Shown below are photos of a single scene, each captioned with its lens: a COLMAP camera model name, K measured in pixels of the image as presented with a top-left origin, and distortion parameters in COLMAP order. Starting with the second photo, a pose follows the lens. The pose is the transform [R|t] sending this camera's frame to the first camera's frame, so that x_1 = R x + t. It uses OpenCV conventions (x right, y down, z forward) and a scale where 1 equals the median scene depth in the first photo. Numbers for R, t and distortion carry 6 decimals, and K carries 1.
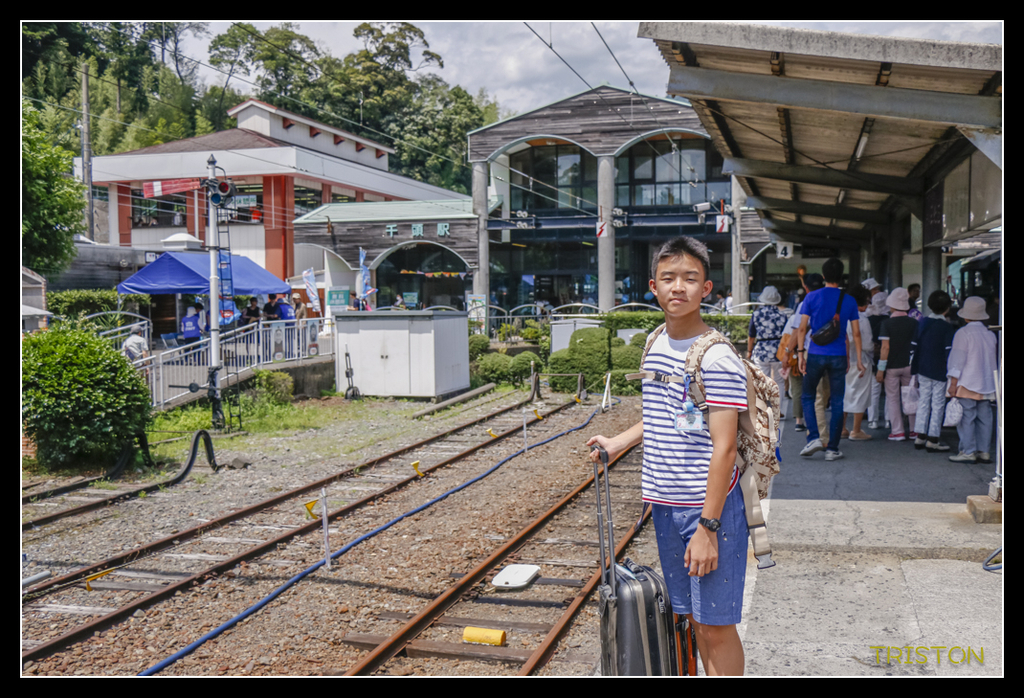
lens RADIAL K [[1157.5, 0, 512.0], [0, 1157.5, 349.0], [0, 0, 1]] dist [0.002379, 0.005075]
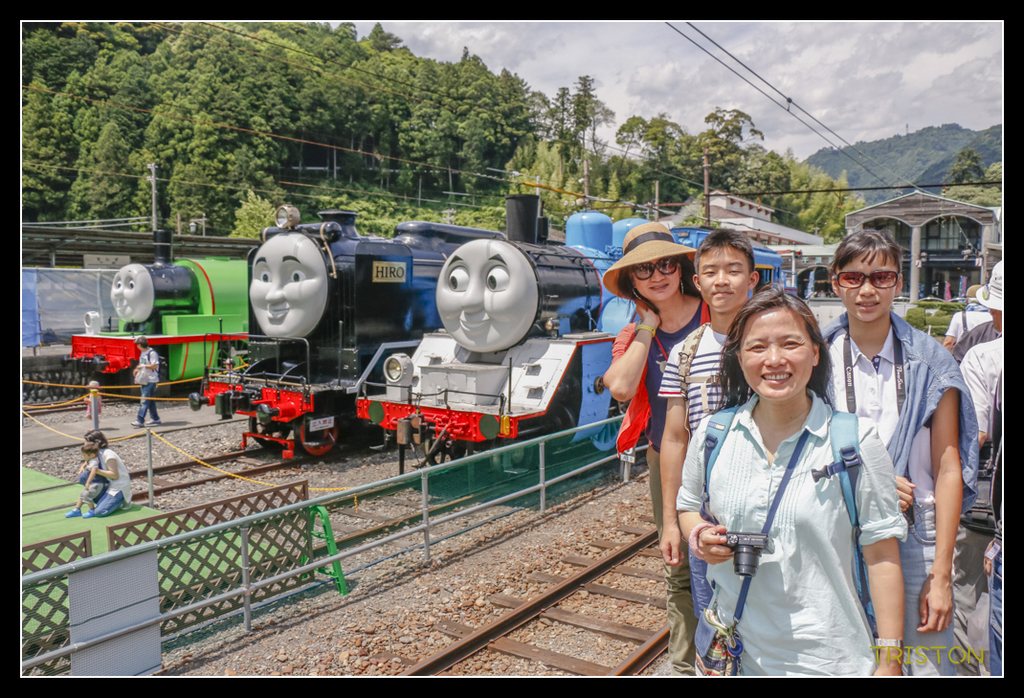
lens RADIAL K [[828.3, 0, 512.0], [0, 828.3, 349.0], [0, 0, 1]] dist [-0.097037, 0.002134]
pose [[0.949090, 0.039710, -0.312494, -0.030114], [-0.031443, 0.999011, 0.031451, 0.006120], [0.313433, -0.020024, 0.949399, -0.123991]]
